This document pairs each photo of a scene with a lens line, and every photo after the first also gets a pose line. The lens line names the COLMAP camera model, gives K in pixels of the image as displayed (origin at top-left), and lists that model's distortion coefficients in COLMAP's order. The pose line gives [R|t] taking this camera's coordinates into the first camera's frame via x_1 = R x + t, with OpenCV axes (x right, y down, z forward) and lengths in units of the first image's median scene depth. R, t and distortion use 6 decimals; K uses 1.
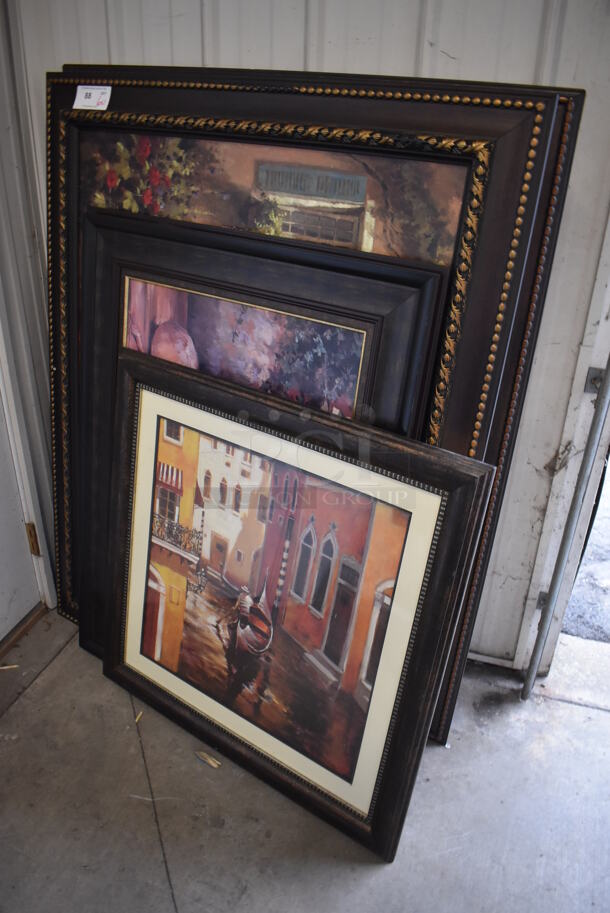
lens RADIAL K [[704.4, 0, 305.0], [0, 704.4, 456.5], [0, 0, 1]] dist [-0.088658, 0.003606]
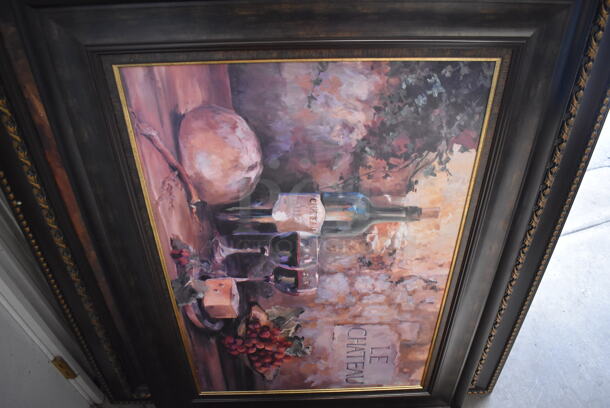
lens RADIAL K [[470.6, 0, 305.0], [0, 470.6, 204.0], [0, 0, 1]] dist [-0.088658, 0.003606]
pose [[0.820608, -0.435331, 0.370256, -0.369908], [0.305525, 0.881702, 0.359523, -0.271342], [-0.482967, -0.181905, 0.856536, 0.534154]]
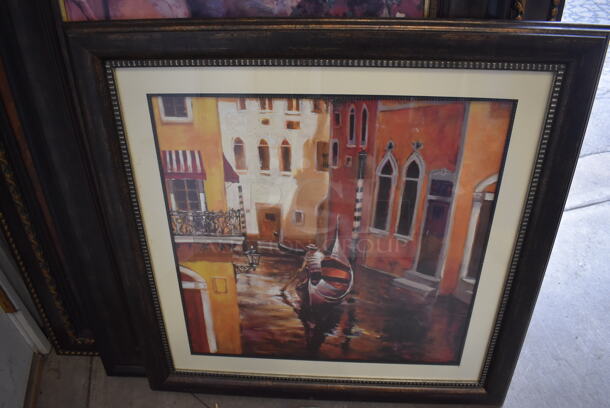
lens RADIAL K [[470.6, 0, 305.0], [0, 470.6, 204.0], [0, 0, 1]] dist [-0.088658, 0.003606]
pose [[0.847958, -0.375721, 0.373899, -0.341971], [0.292854, 0.920028, 0.260356, -0.033527], [-0.441819, -0.111273, 0.890177, 0.501980]]
